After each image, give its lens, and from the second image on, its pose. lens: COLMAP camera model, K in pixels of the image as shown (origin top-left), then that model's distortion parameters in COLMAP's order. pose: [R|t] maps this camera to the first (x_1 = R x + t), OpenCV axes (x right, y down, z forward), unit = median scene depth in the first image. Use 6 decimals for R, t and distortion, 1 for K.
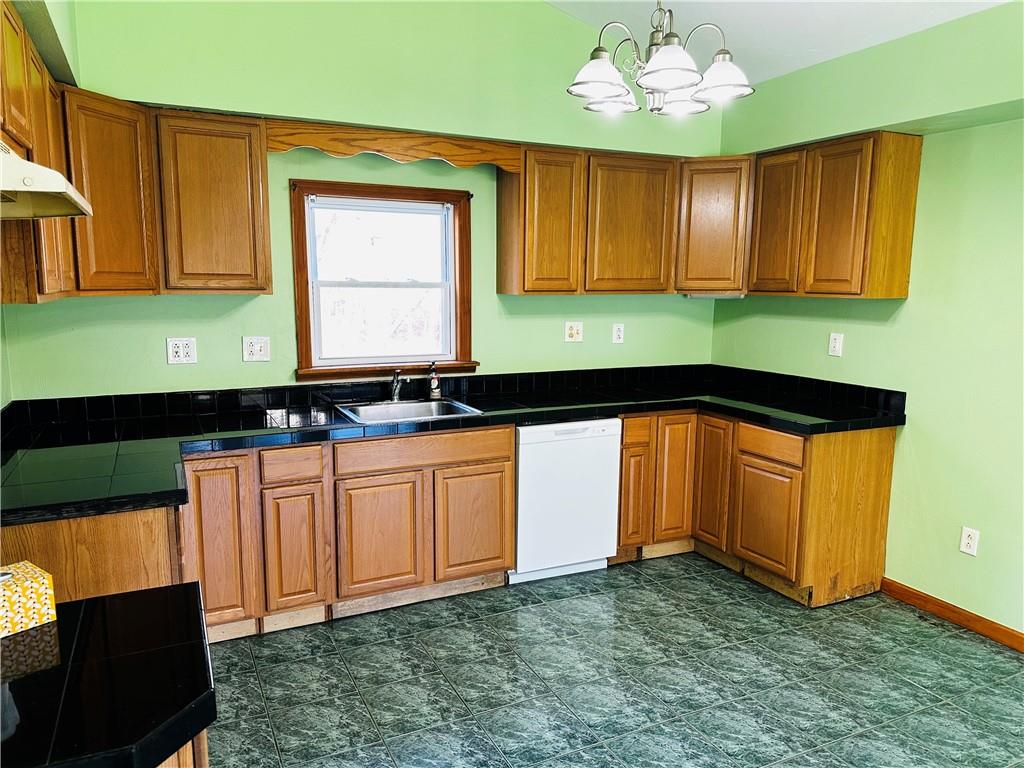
lens RADIAL K [[715.9, 0, 507.7], [0, 715.9, 380.9], [0, 0, 1]] dist [0.069202, -0.081258]
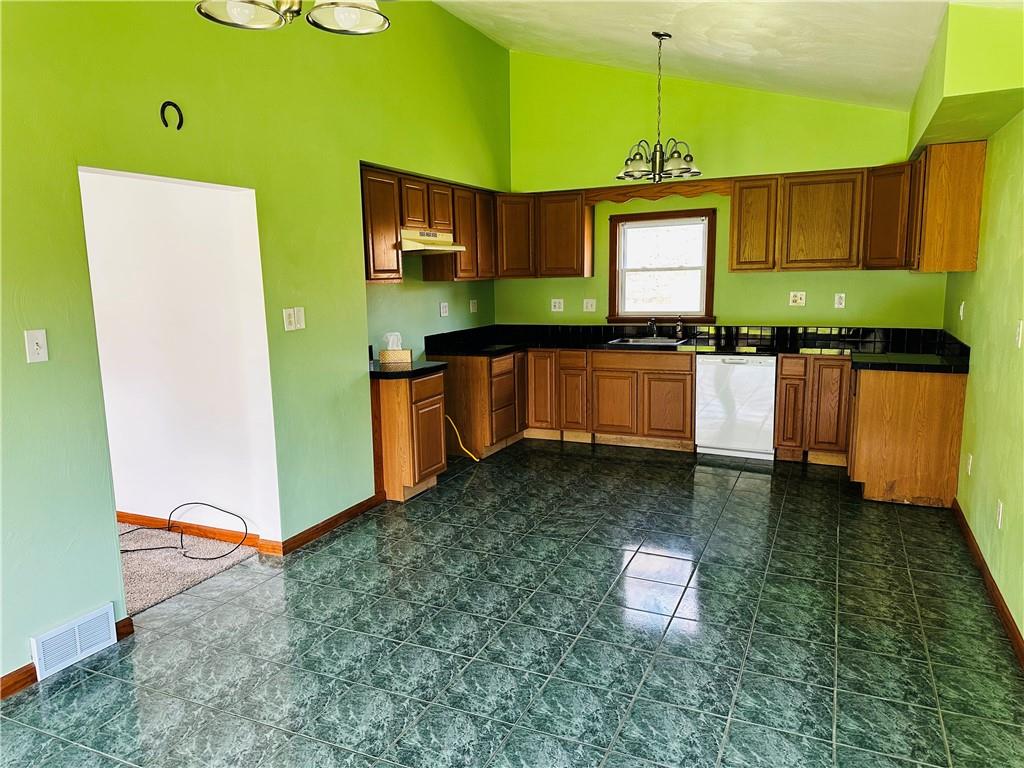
lens RADIAL K [[715.9, 0, 508.6], [0, 715.9, 380.6], [0, 0, 1]] dist [0.069202, -0.081258]
pose [[0.634301, 0.094699, -0.767264, 0.957415], [-0.074936, 0.995327, 0.060897, 0.053232], [0.769446, 0.018869, 0.638434, -0.373313]]
